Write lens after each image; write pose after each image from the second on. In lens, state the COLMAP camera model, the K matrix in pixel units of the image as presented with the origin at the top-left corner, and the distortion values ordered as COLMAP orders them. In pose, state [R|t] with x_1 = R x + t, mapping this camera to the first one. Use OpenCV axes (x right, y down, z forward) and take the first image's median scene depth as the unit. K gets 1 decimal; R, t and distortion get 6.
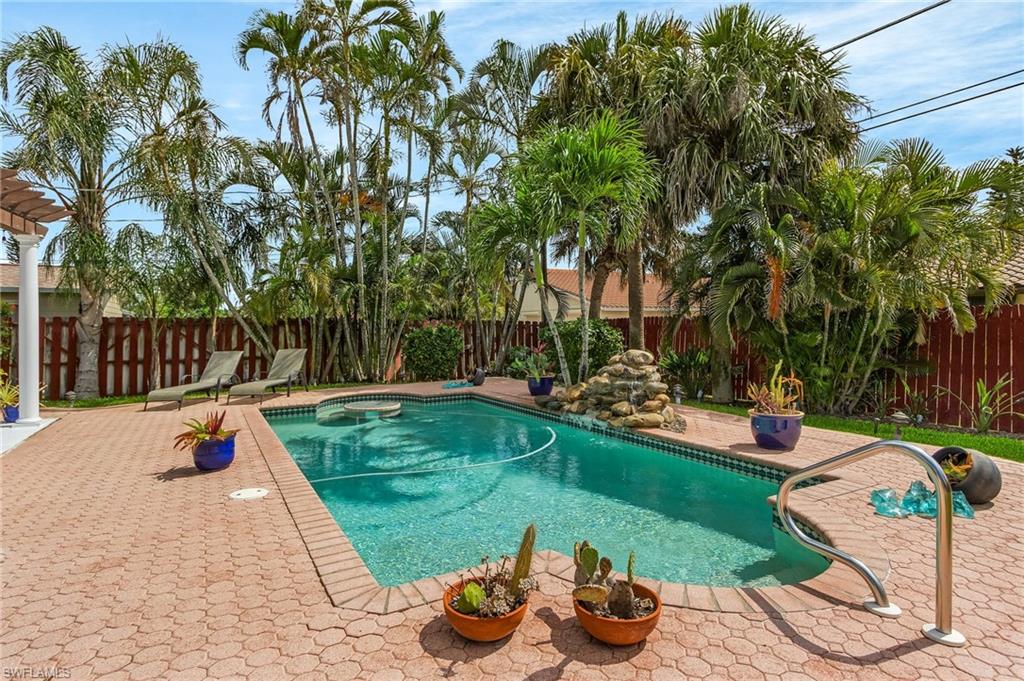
lens RADIAL K [[567.9, 0, 507.0], [0, 567.9, 338.4], [0, 0, 1]] dist [0.007637, -0.000239]
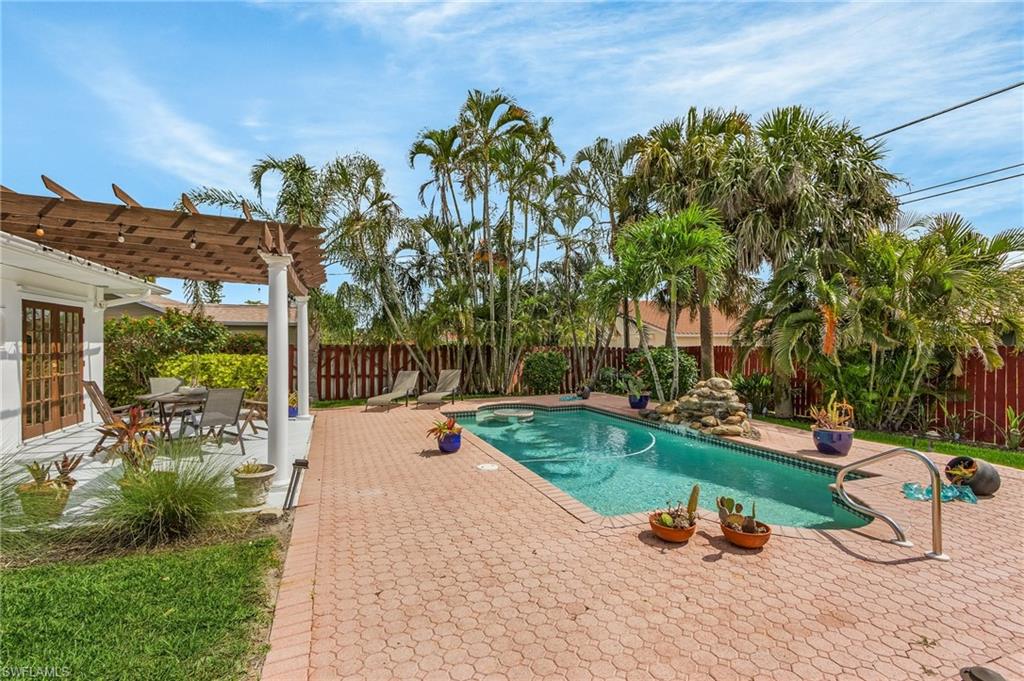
lens RADIAL K [[465.0, 0, 509.9], [0, 465.0, 337.0], [0, 0, 1]] dist [0.000864, 0.000154]
pose [[0.987468, 0.003457, -0.157782, -0.068121], [-0.009995, 0.999123, -0.040664, -0.020645], [0.157503, 0.041731, 0.986636, -0.137340]]
